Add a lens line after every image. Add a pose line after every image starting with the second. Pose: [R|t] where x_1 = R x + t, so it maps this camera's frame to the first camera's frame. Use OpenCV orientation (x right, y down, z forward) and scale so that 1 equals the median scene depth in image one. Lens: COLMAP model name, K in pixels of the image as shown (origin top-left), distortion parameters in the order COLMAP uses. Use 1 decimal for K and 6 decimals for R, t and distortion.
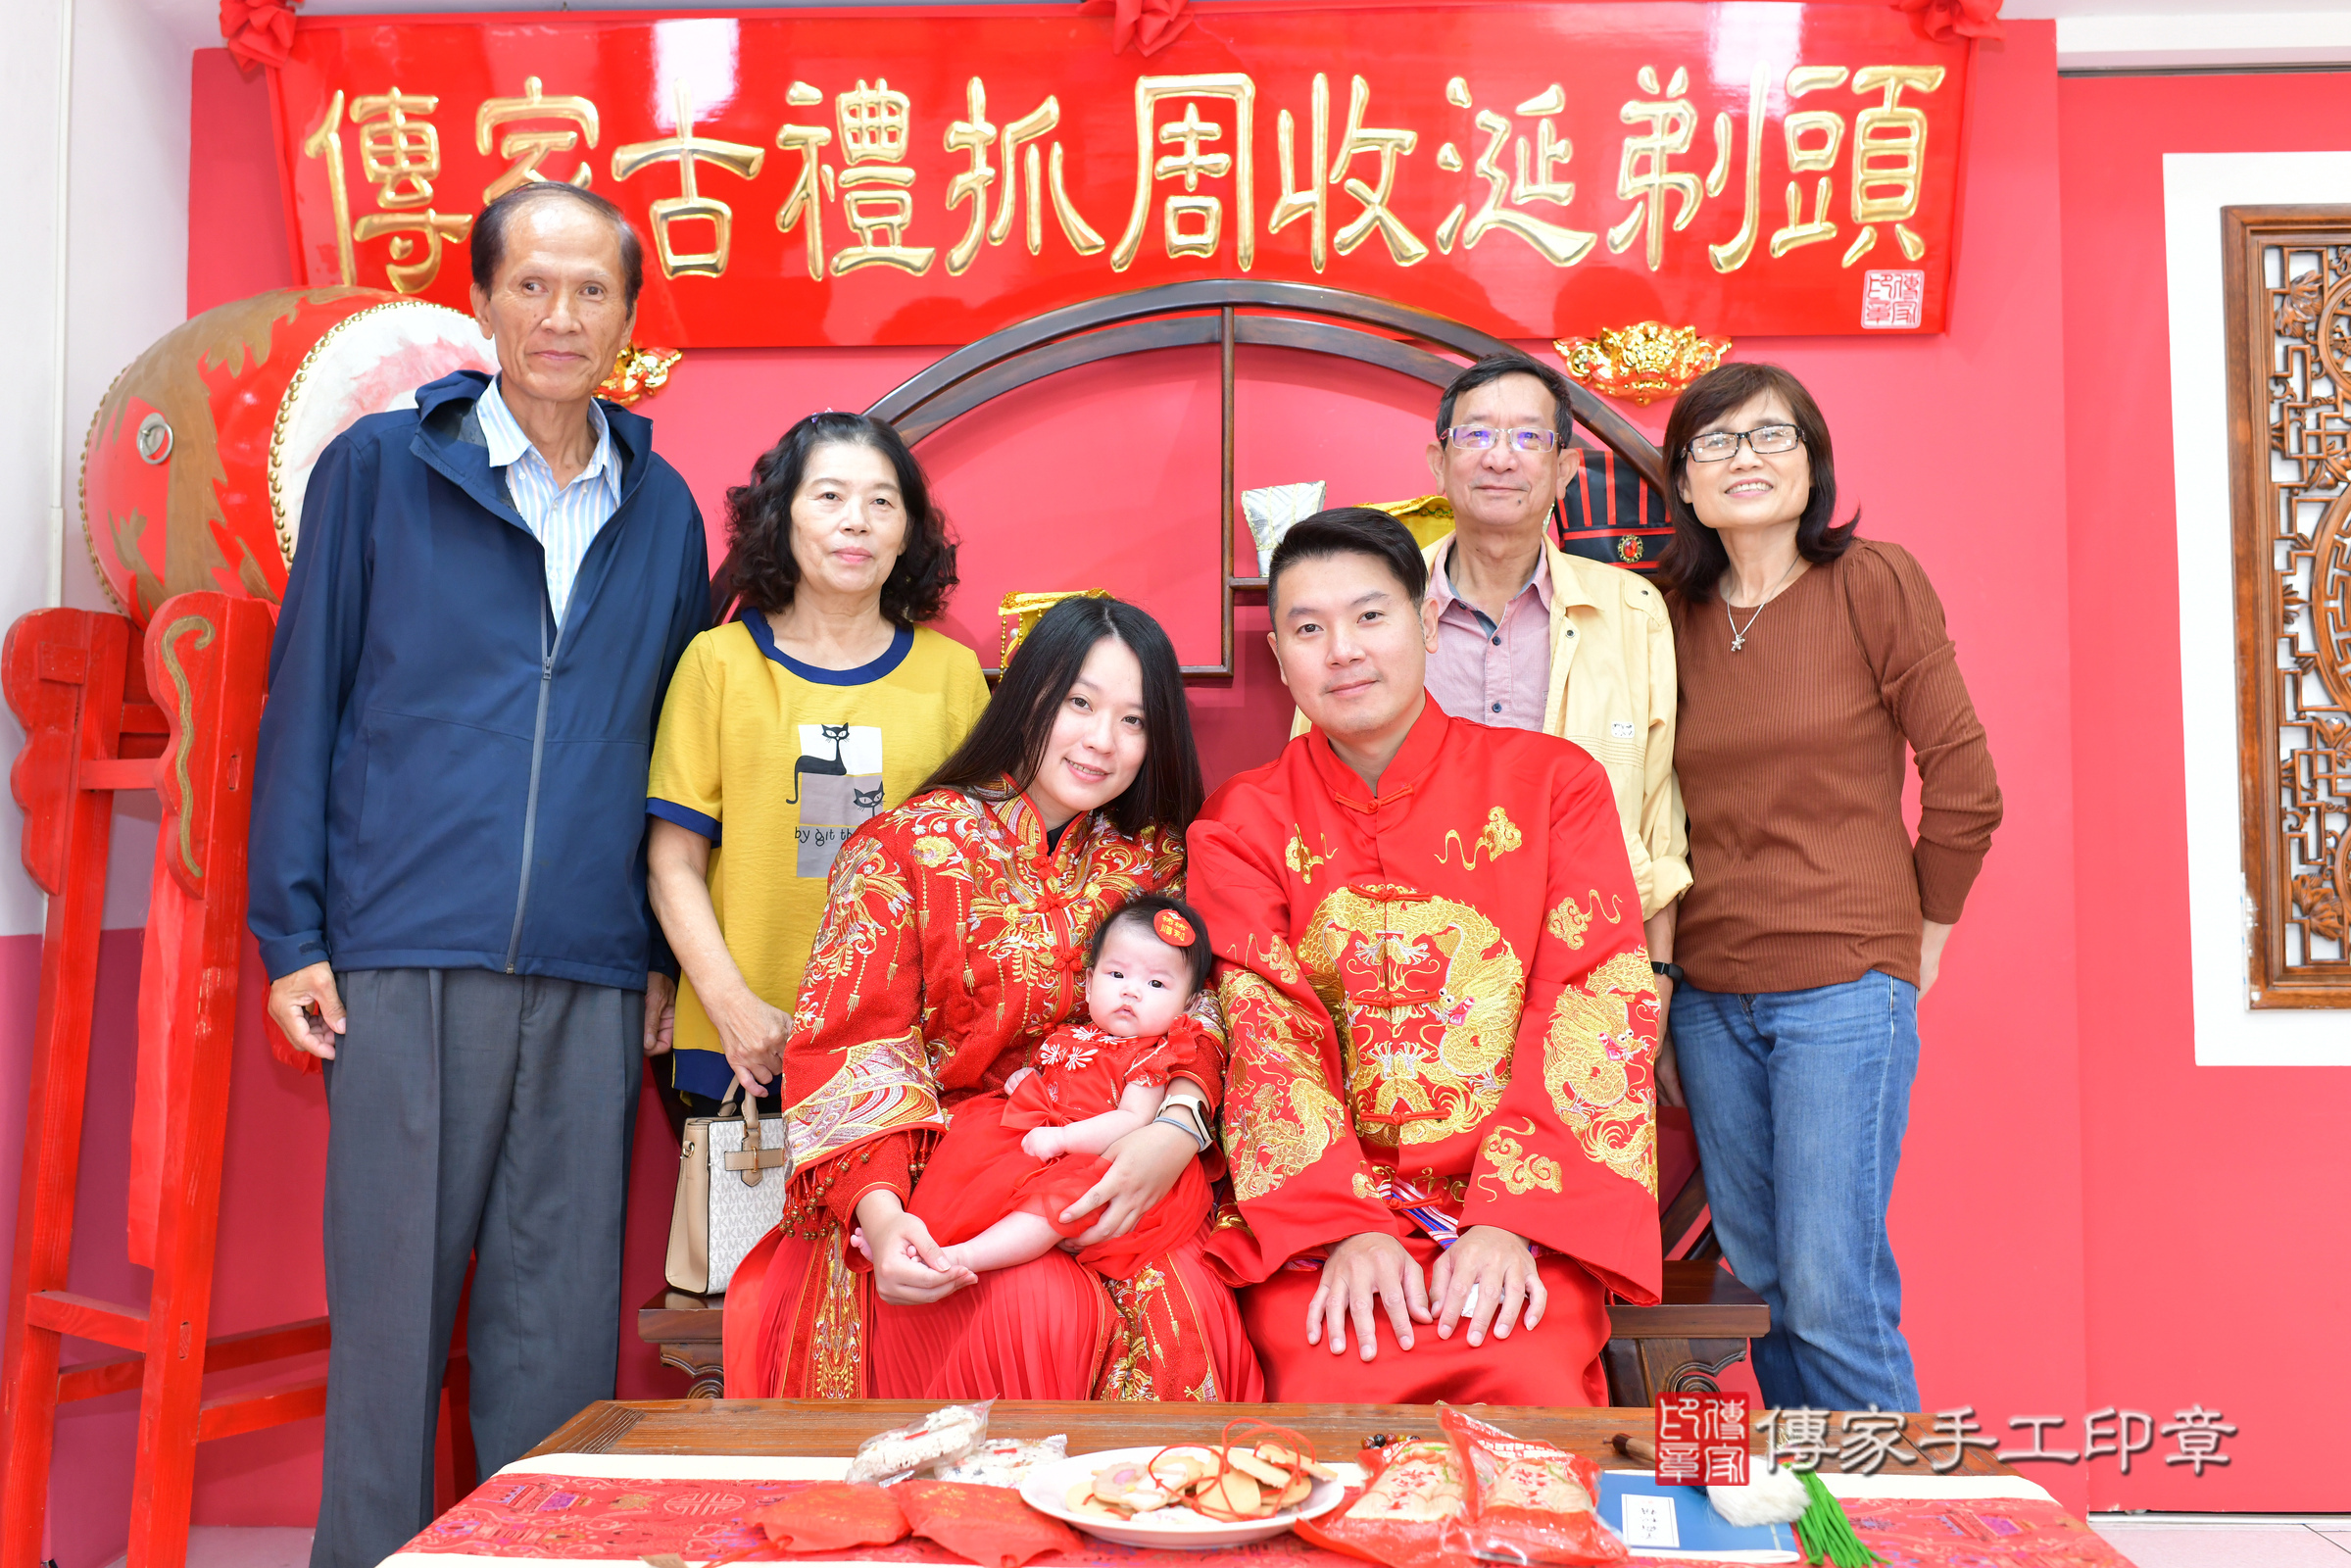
lens RADIAL K [[2411.4, 0, 1137.5], [0, 2411.4, 758.2], [0, 0, 1]] dist [0.004349, 0.003736]
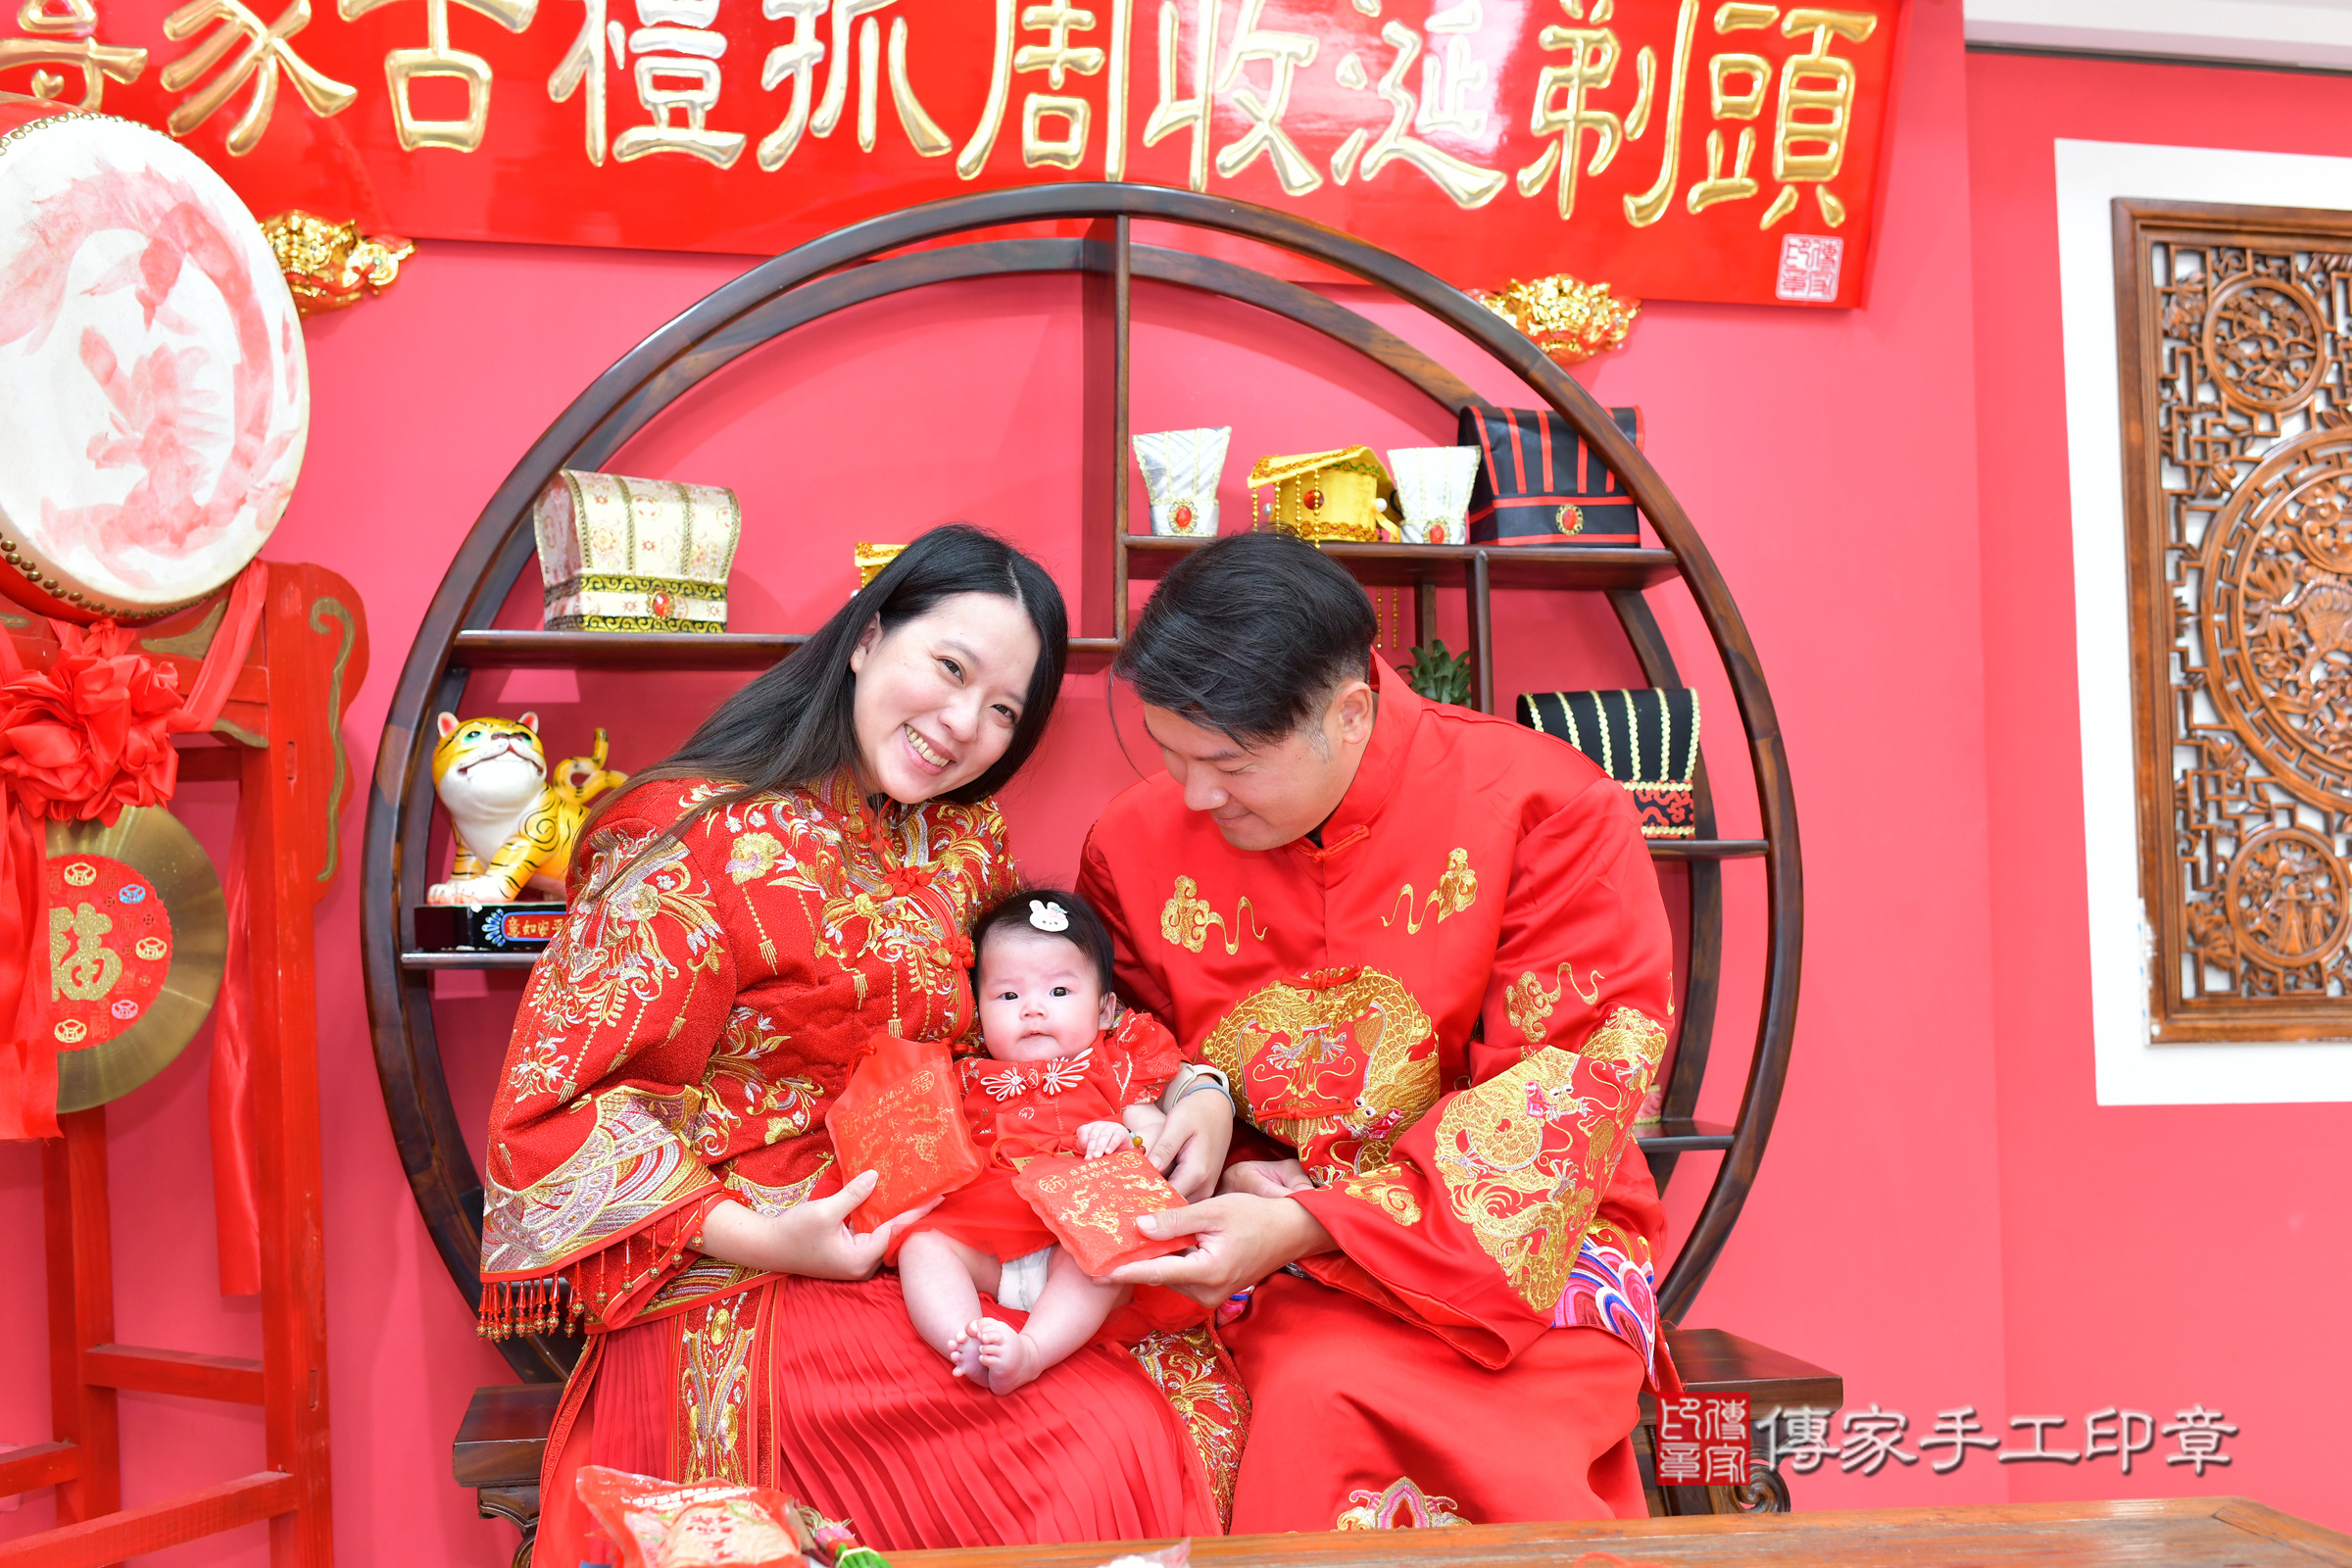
lens RADIAL K [[2417.8, 0, 1178.1], [0, 2417.8, 787.8], [0, 0, 1]] dist [0.004868, -0.013605]
pose [[0.974615, 0.014634, 0.223410, -0.122114], [-0.008174, 0.999522, -0.029811, 0.035879], [-0.223740, 0.027228, 0.974269, 0.166058]]
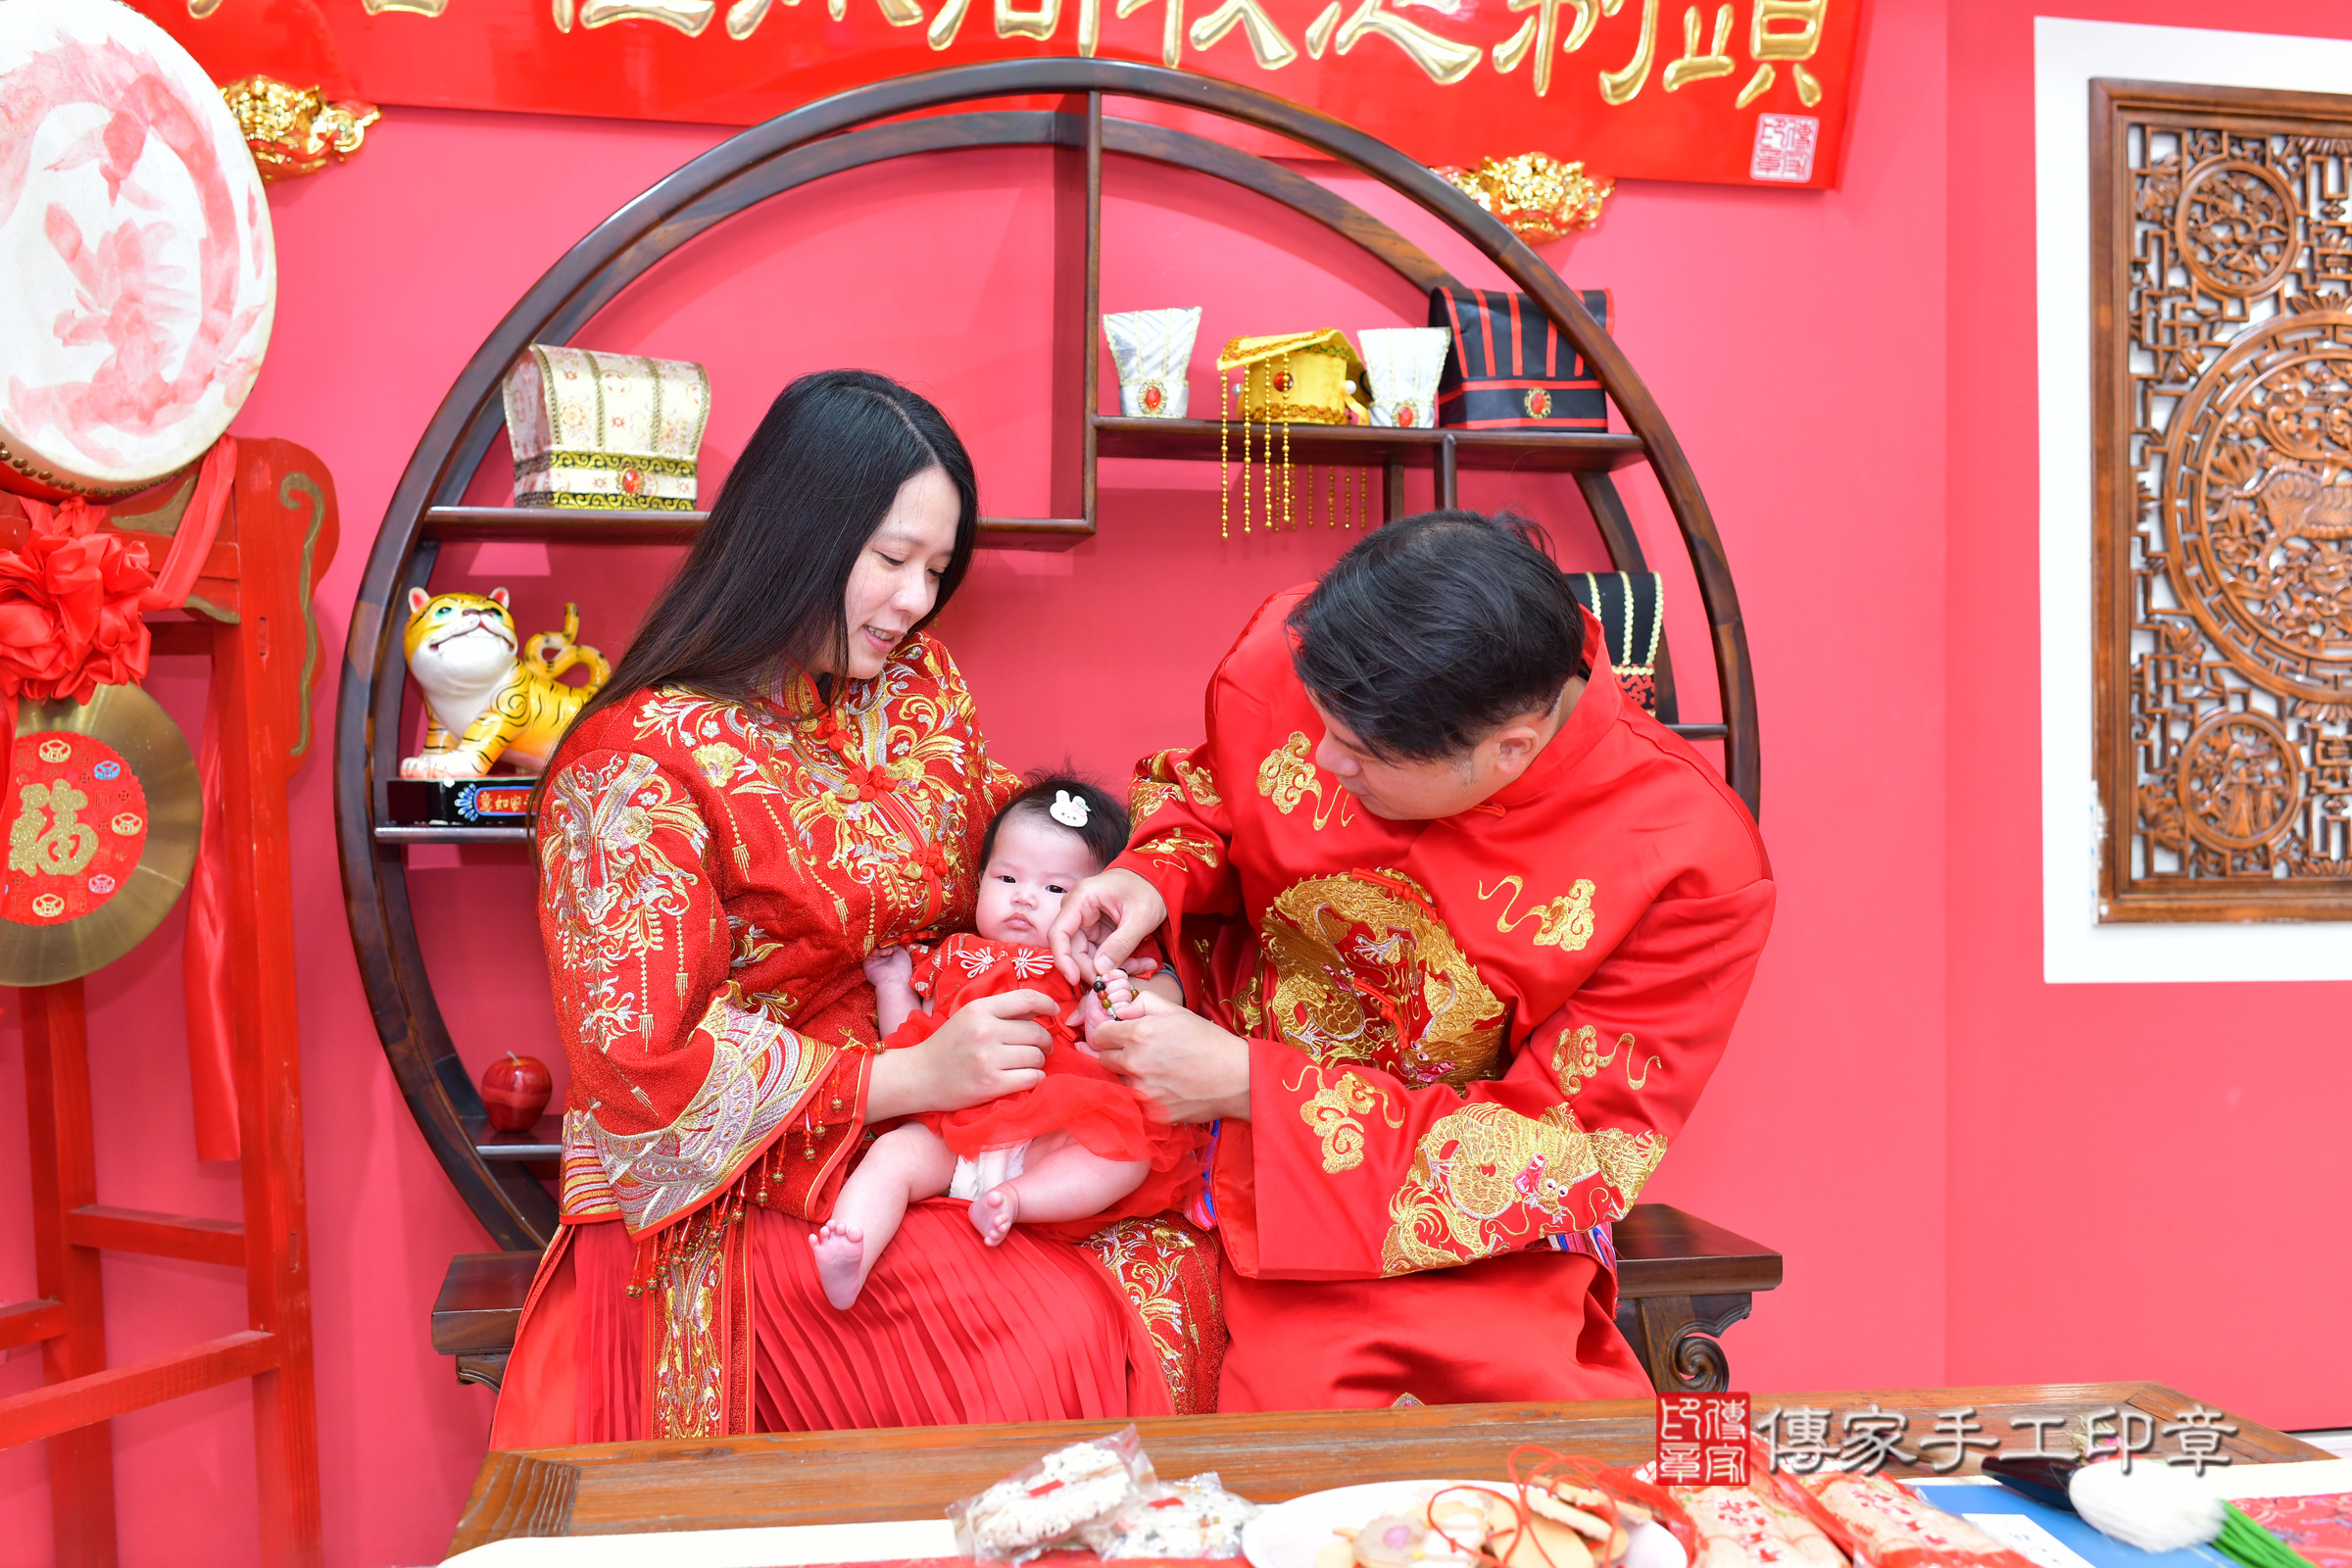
lens RADIAL K [[2417.8, 0, 1178.1], [0, 2417.8, 787.8], [0, 0, 1]] dist [0.004868, -0.013605]
pose [[0.972097, 0.009456, 0.234390, -0.121626], [-0.018166, 0.999221, 0.035029, 0.023418], [-0.233876, -0.038309, 0.971511, 0.156624]]
